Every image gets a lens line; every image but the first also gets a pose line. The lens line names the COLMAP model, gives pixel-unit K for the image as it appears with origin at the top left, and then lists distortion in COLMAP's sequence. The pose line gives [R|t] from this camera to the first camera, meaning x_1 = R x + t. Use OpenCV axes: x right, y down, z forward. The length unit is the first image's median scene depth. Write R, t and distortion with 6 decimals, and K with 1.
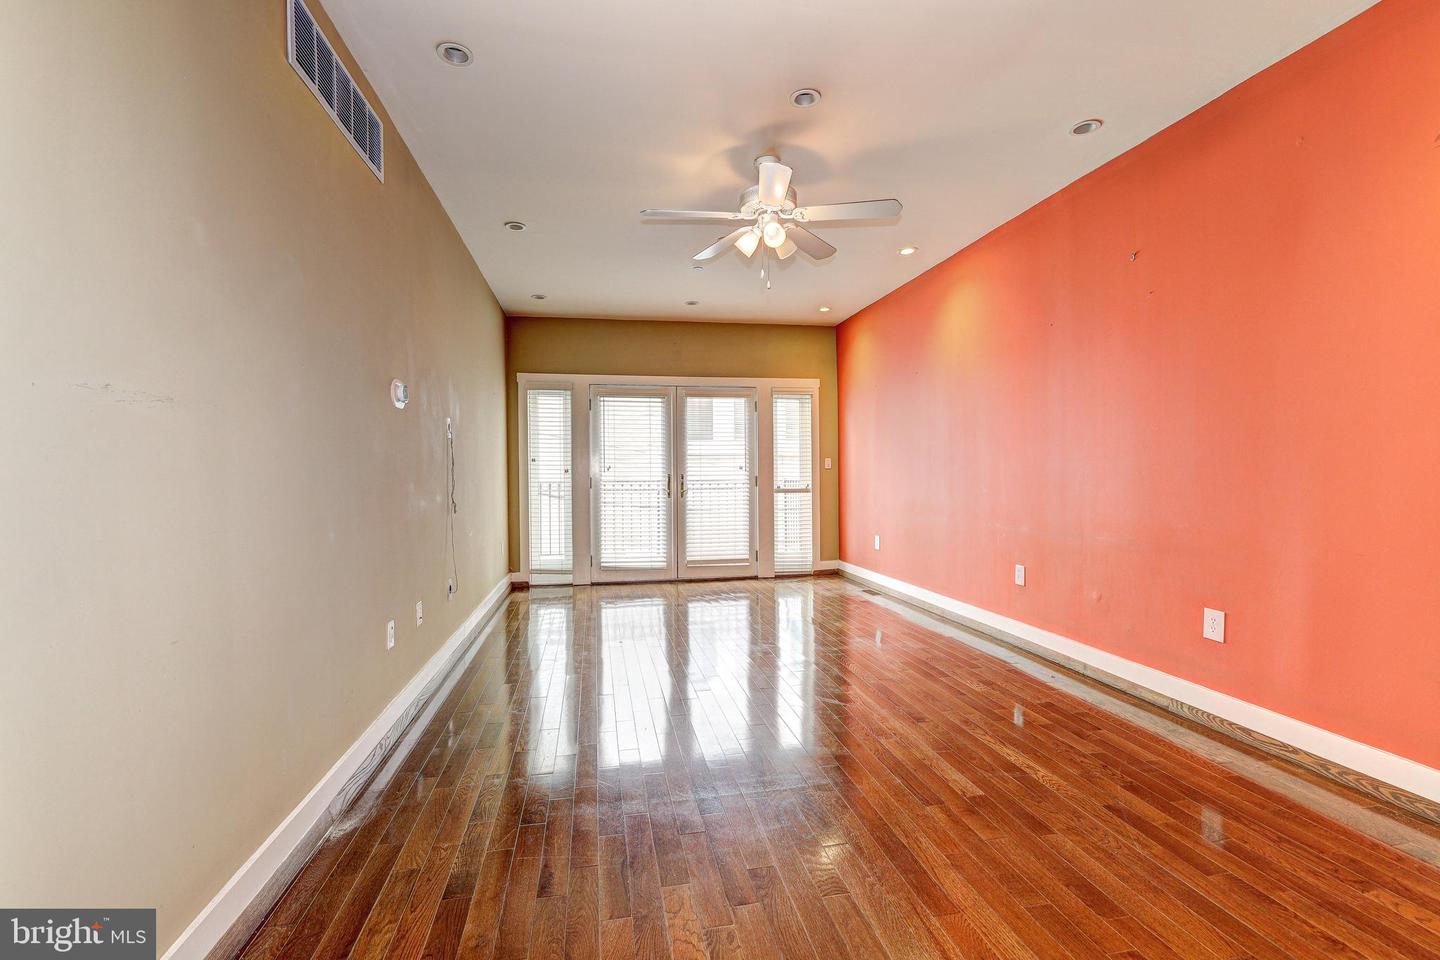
lens RADIAL K [[622.3, 0, 712.6], [0, 622.3, 478.9], [0, 0, 1]] dist [-0.000039, -0.001142]
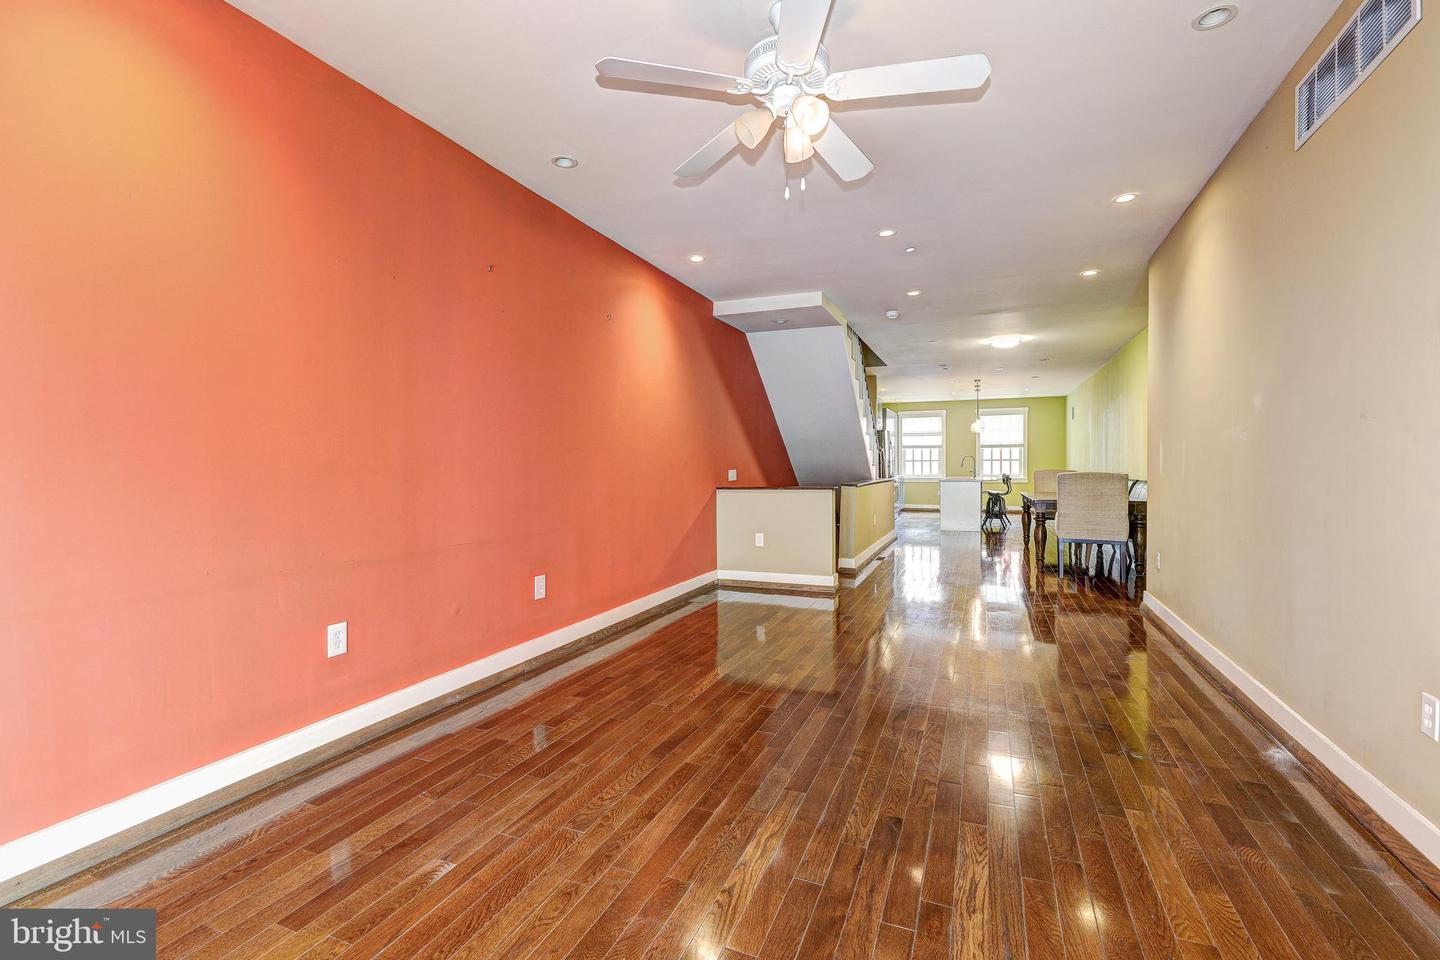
lens RADIAL K [[622.3, 0, 725.8], [0, 622.3, 487.1], [0, 0, 1]] dist [-0.000039, -0.001142]
pose [[-0.834879, -0.006588, 0.550393, -0.108452], [0.016751, 0.999161, 0.037368, -0.009292], [-0.550178, 0.040417, -0.834069, 0.793773]]
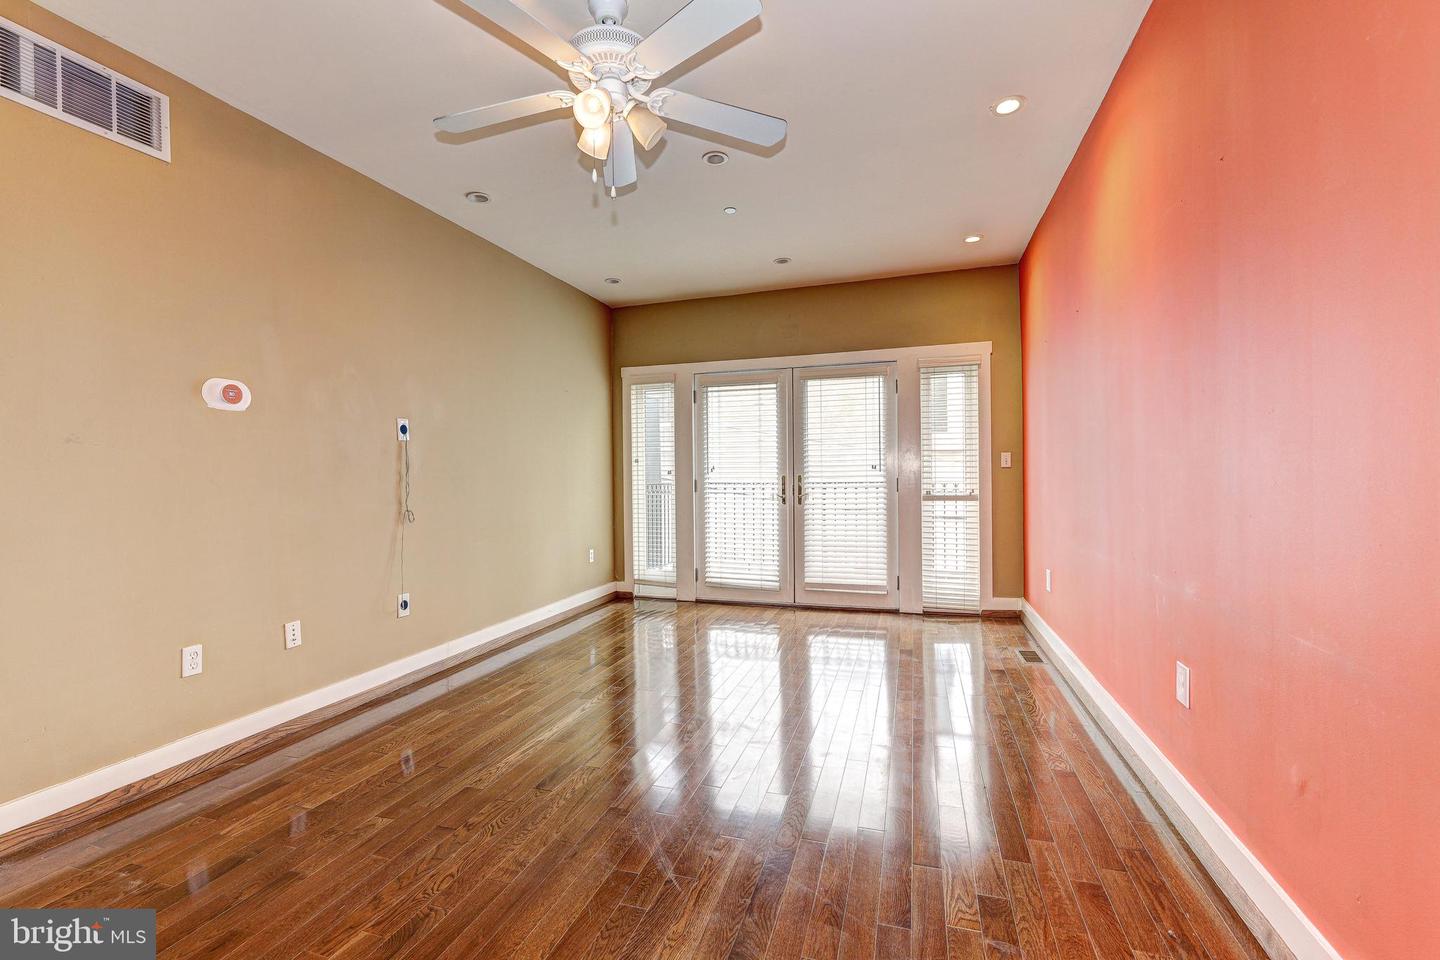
lens RADIAL K [[622.3, 0, 720.9], [0, 622.3, 478.1], [0, 0, 1]] dist [-0.000039, -0.001142]
pose [[0.881060, 0.000197, -0.473005, 0.246473], [0.001188, 0.999996, 0.002629, -0.006747], [0.473004, -0.002878, 0.881056, 0.237112]]
